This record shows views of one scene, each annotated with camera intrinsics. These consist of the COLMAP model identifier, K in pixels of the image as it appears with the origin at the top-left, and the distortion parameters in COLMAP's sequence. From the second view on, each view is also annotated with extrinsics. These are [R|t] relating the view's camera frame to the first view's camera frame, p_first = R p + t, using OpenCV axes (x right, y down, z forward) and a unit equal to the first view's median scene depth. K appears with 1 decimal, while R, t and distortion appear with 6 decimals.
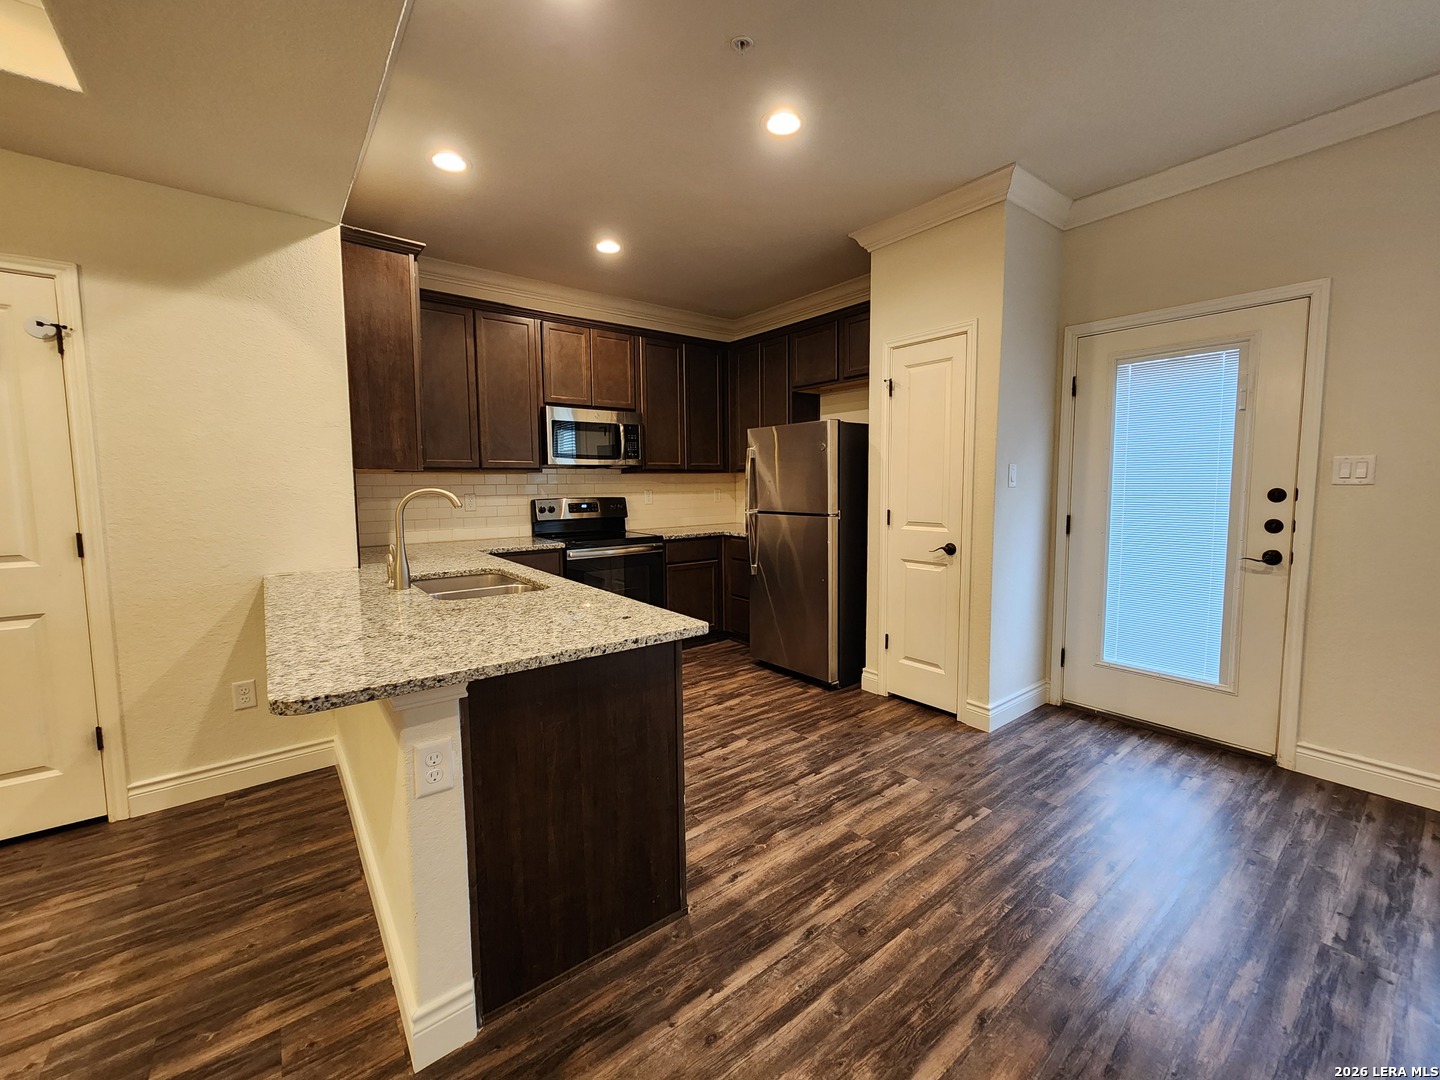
lens RADIAL K [[585.8, 0, 727.9], [0, 585.8, 530.3], [0, 0, 1]] dist [0.001725, -0.001758]
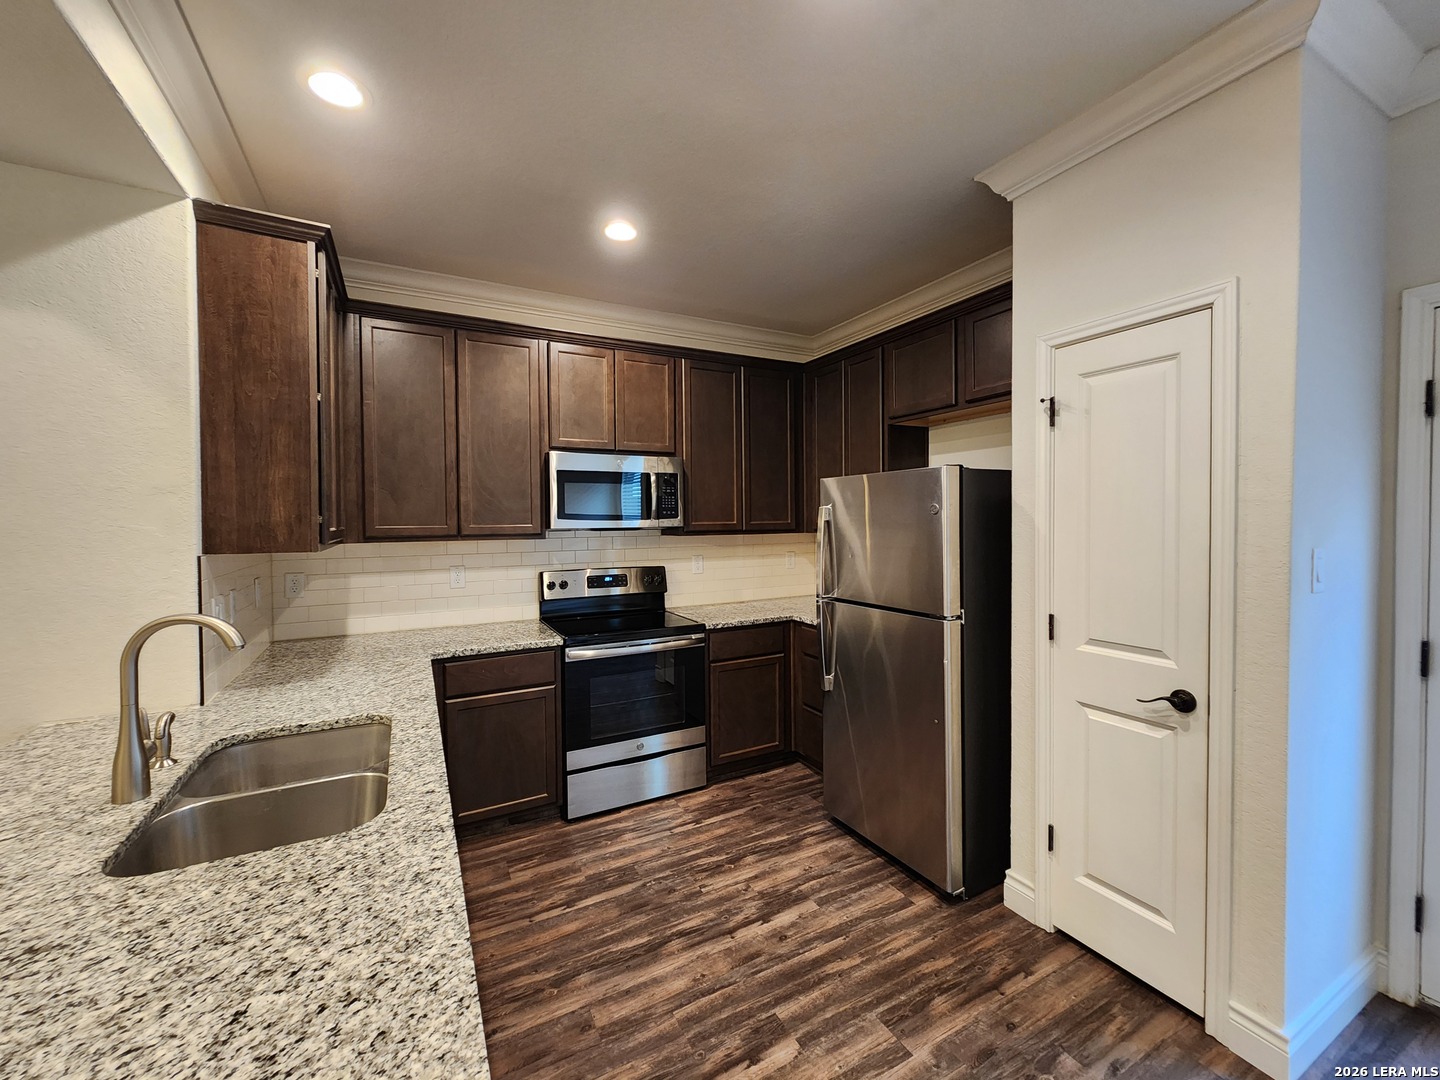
lens RADIAL K [[585.8, 0, 727.9], [0, 585.8, 530.3], [0, 0, 1]] dist [0.001725, -0.001758]
pose [[0.985211, 0.003281, -0.171316, 0.052058], [-0.013770, 0.998099, -0.060071, -0.079438], [0.170794, 0.061542, 0.983383, 0.349992]]
